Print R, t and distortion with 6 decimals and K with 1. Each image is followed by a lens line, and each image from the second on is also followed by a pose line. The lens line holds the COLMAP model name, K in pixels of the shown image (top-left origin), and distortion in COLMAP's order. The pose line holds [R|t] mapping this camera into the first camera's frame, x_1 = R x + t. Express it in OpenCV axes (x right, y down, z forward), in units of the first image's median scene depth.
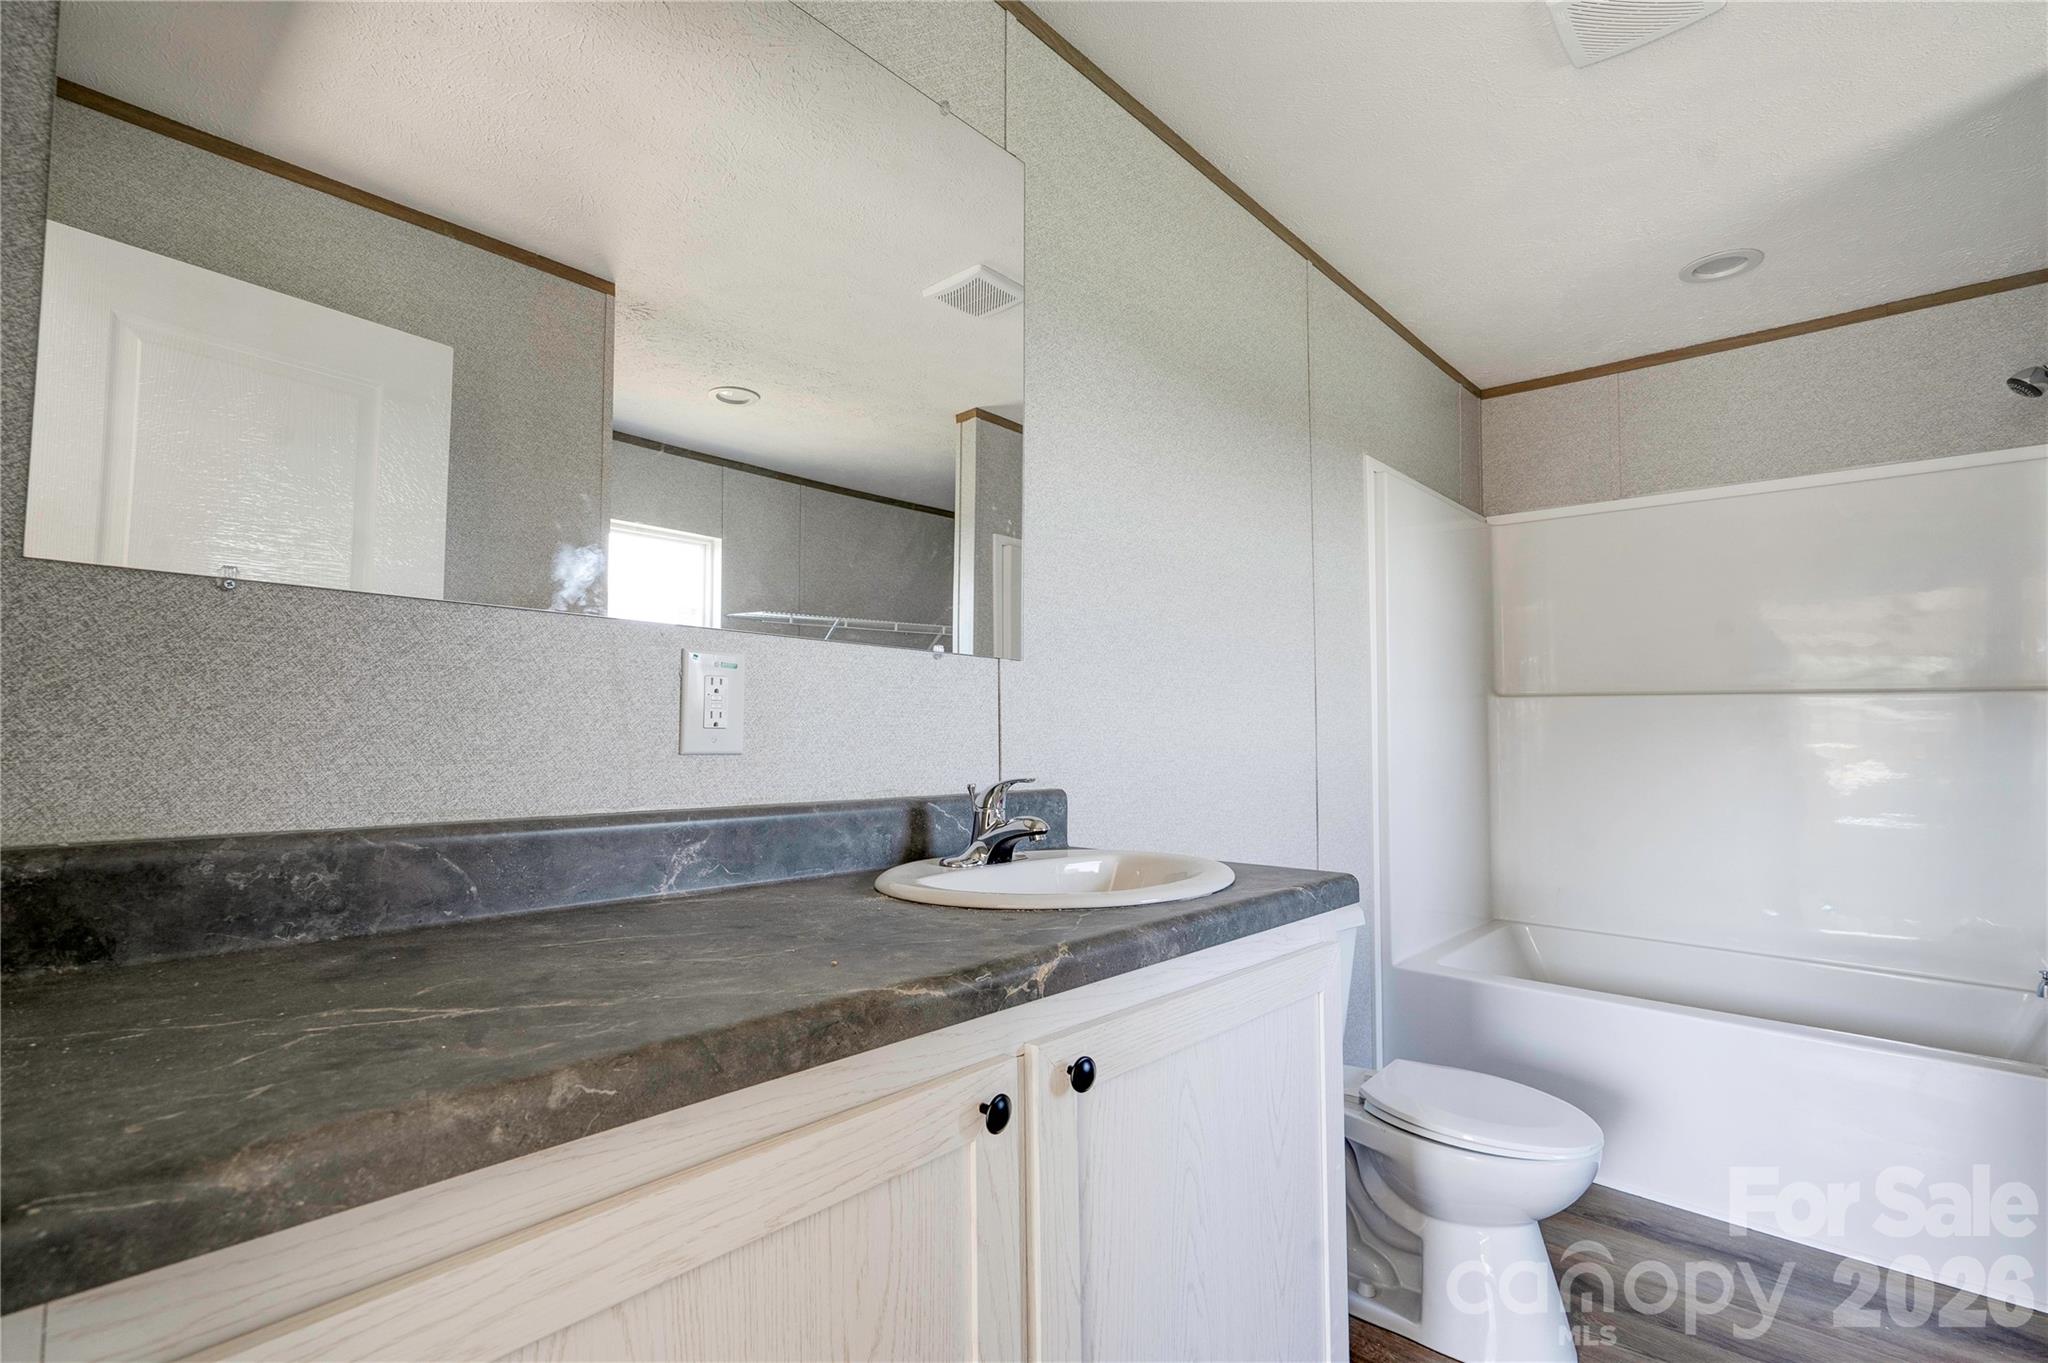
lens RADIAL K [[955.9, 0, 1006.1], [0, 955.9, 684.6], [0, 0, 1]] dist [-0.002623, 0.010211]
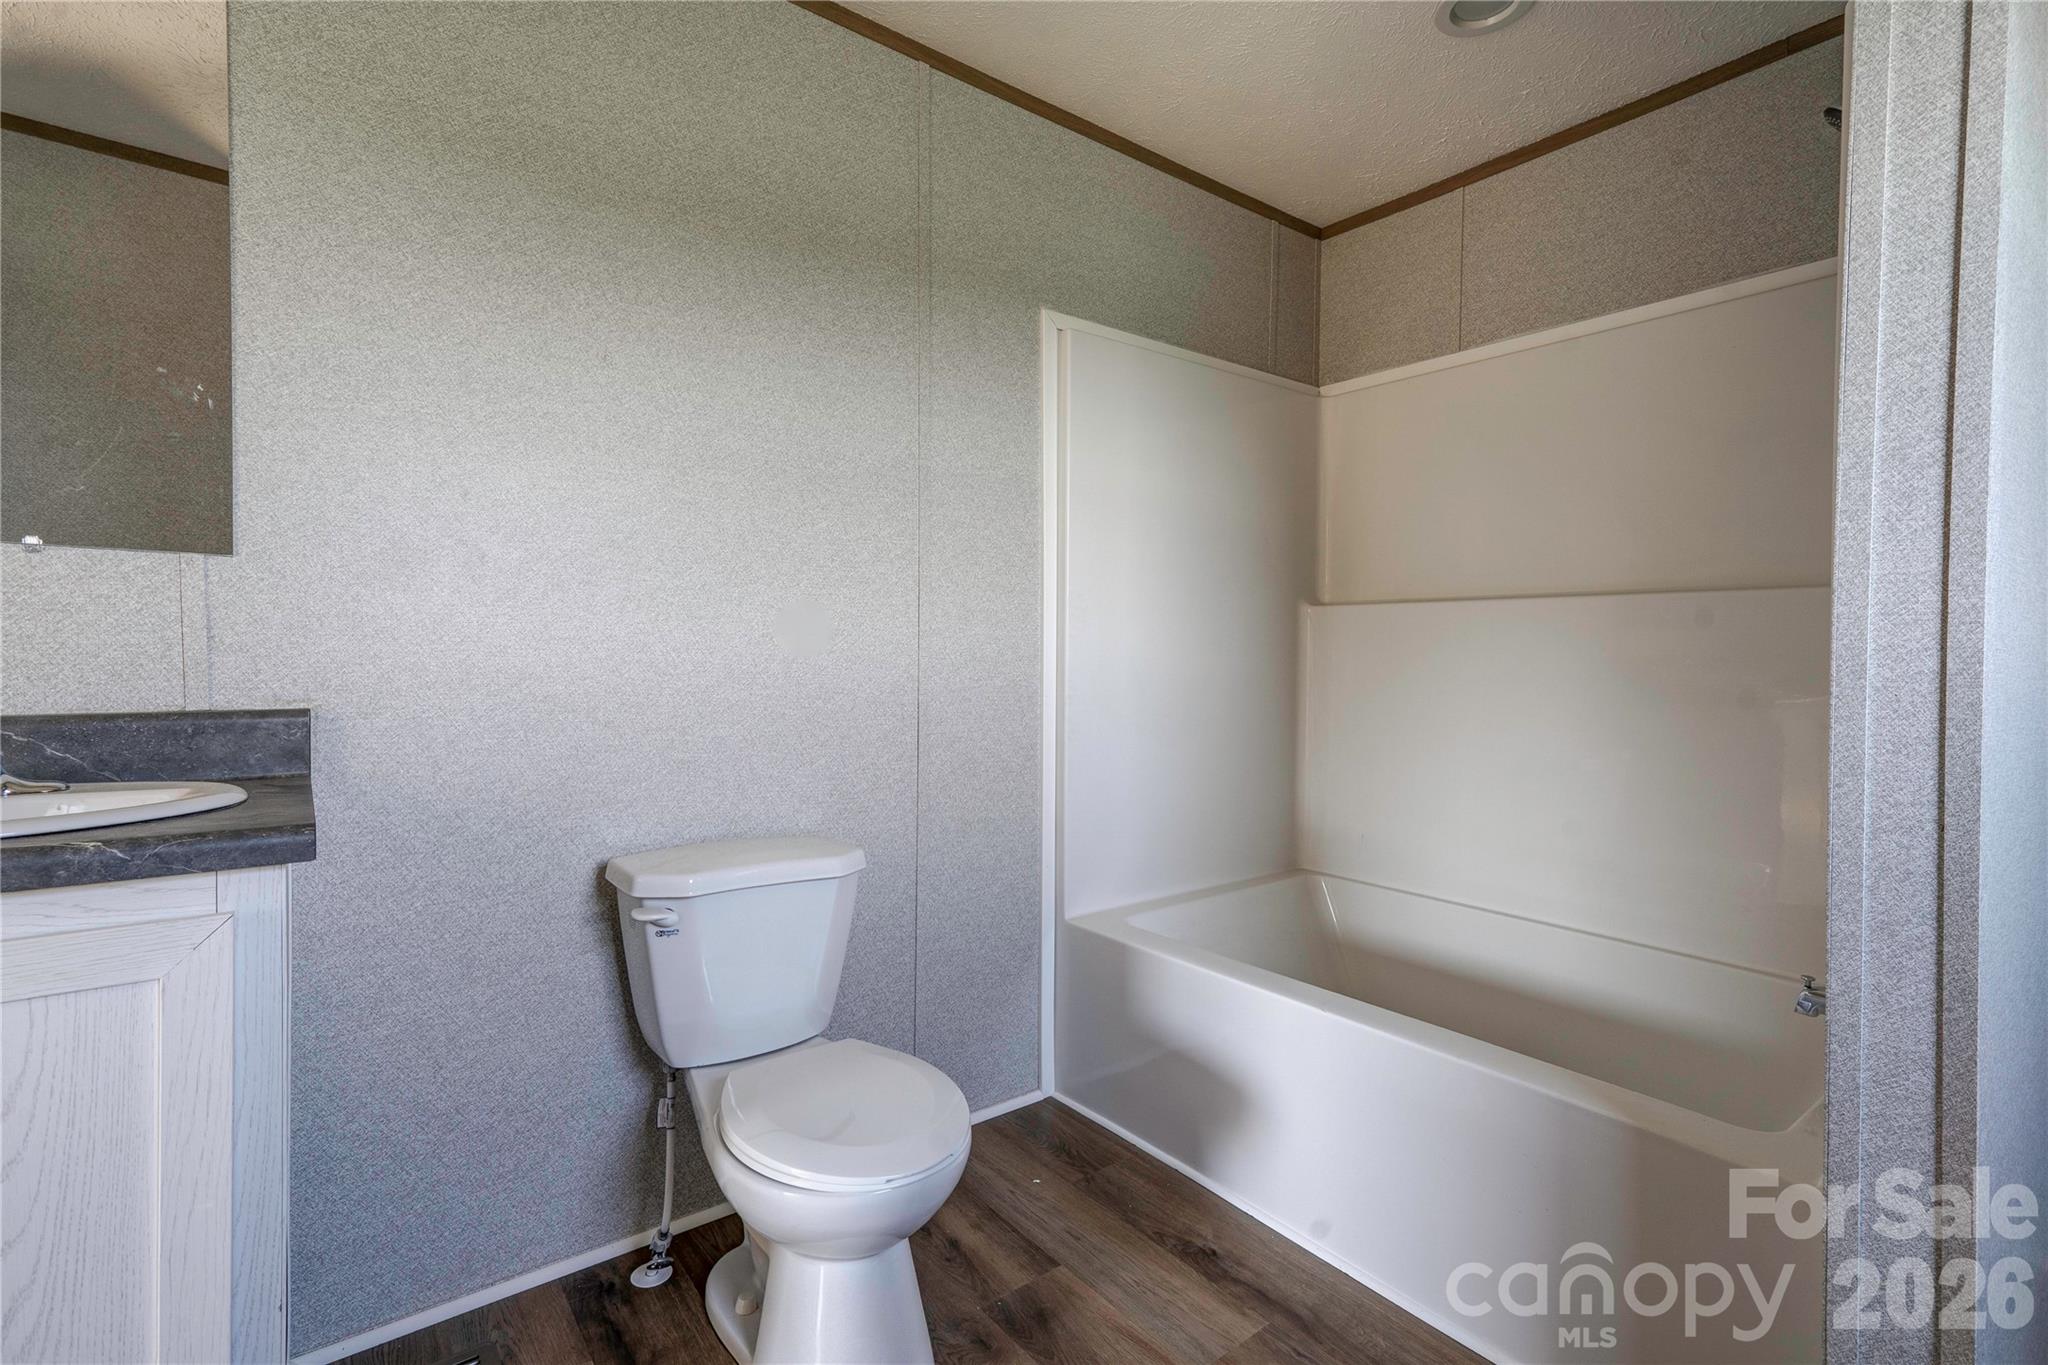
lens RADIAL K [[942.2, 0, 1006.1], [0, 942.2, 677.1], [0, 0, 1]] dist [-0.010764, 0.020032]
pose [[0.981839, 0.001511, -0.189709, 1.087397], [0.011811, 0.997542, 0.069072, 0.040028], [0.189347, -0.070058, 0.979408, 0.389303]]
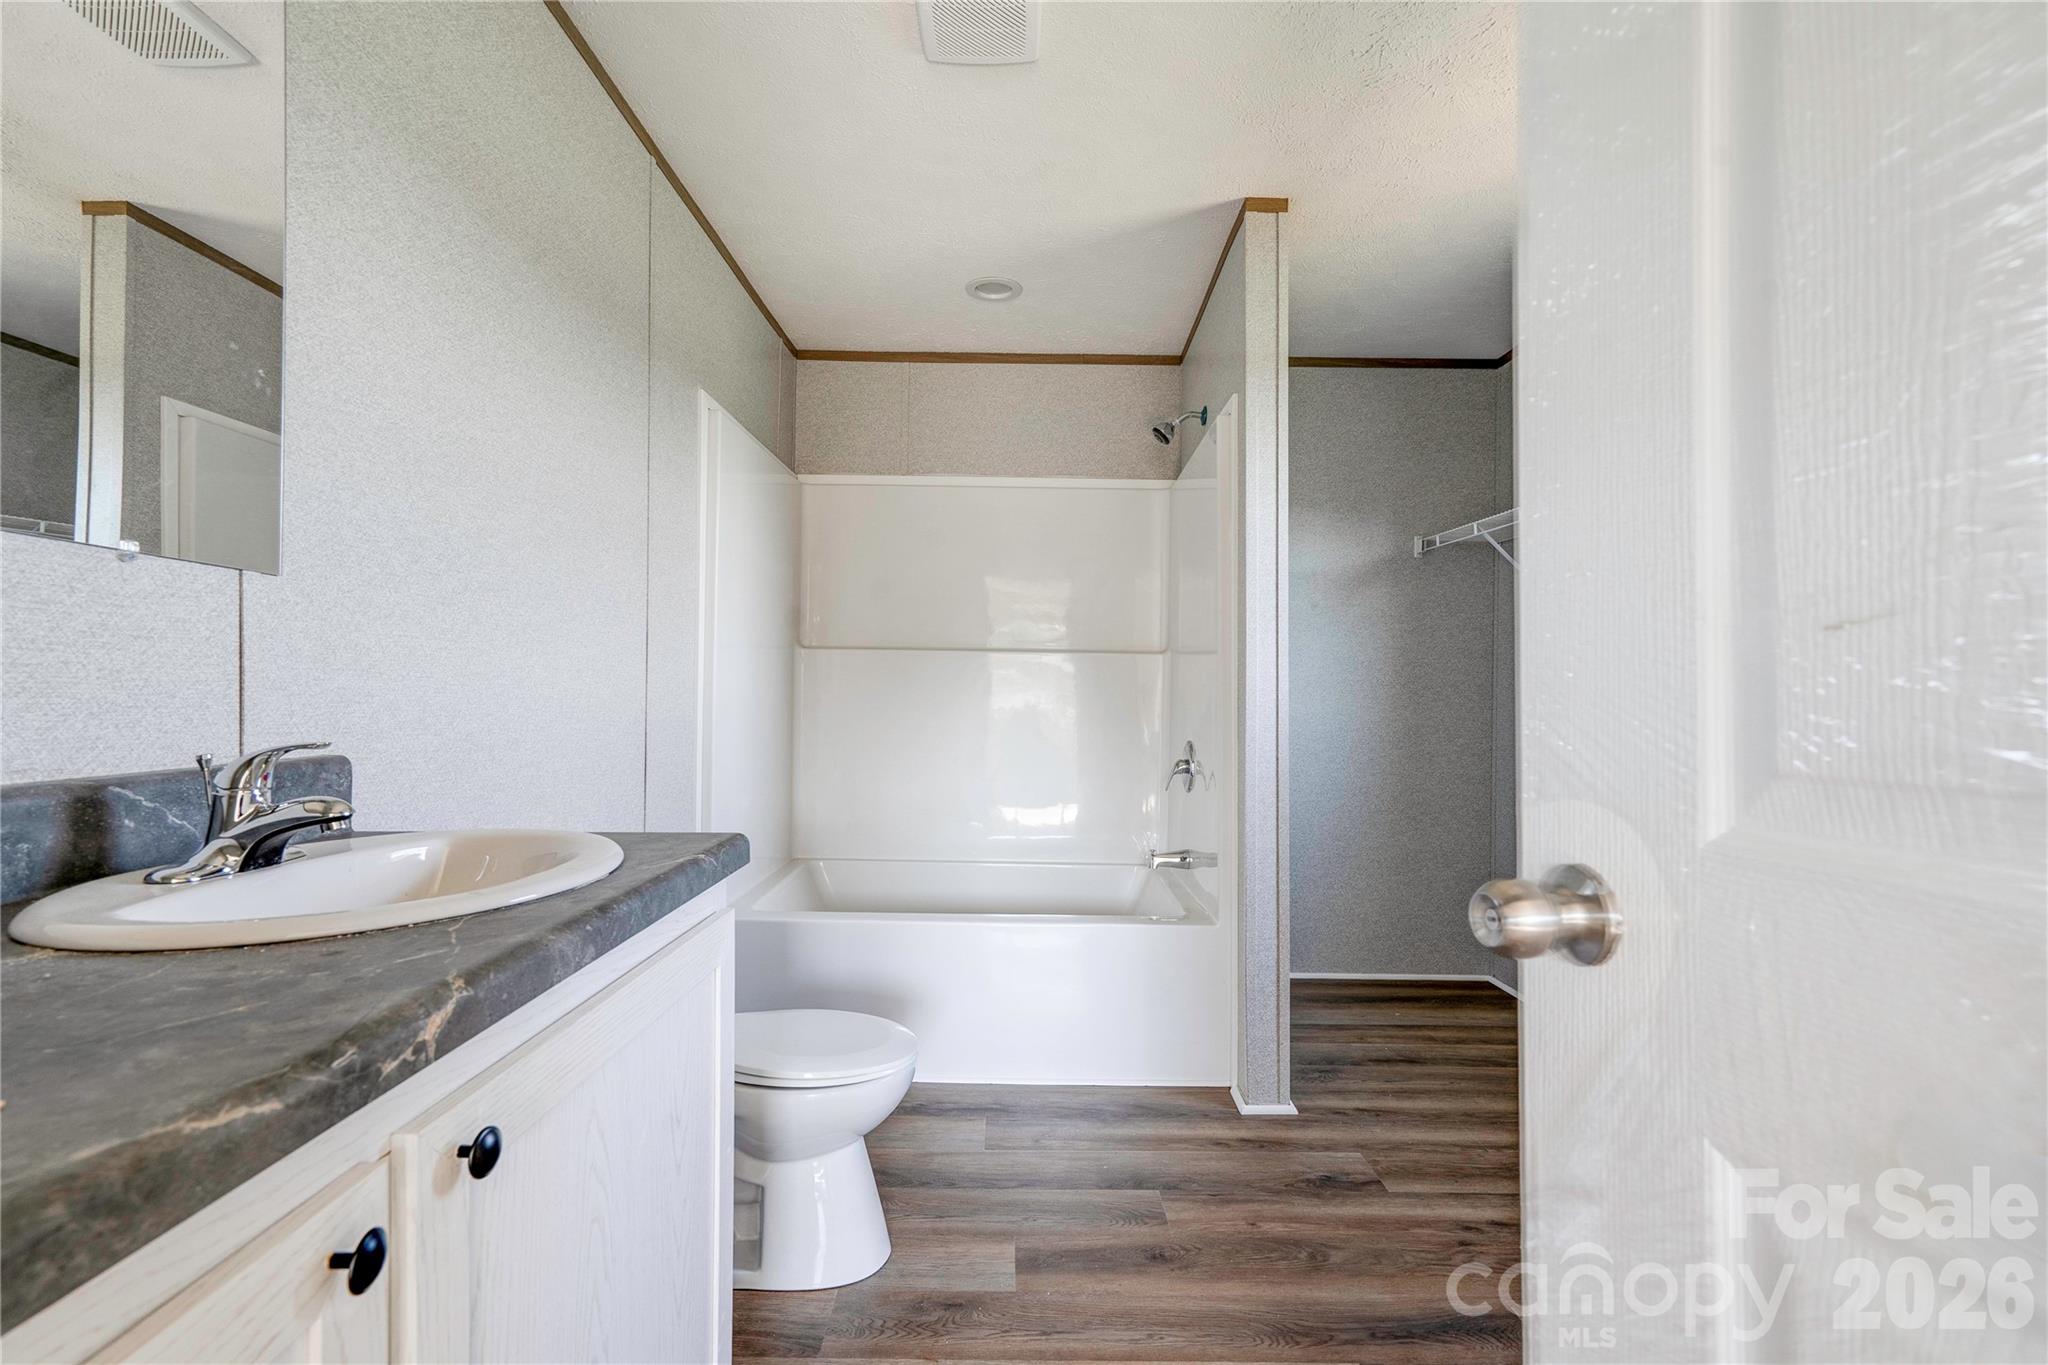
lens RADIAL K [[973.9, 0, 1011.8], [0, 973.9, 677.9], [0, 0, 1]] dist [-0.003834, 0.011124]
pose [[0.748235, 0.006676, 0.663401, -0.066465], [-0.037009, 0.998812, 0.031689, 0.008757], [-0.662401, -0.048263, 0.747593, 0.124464]]
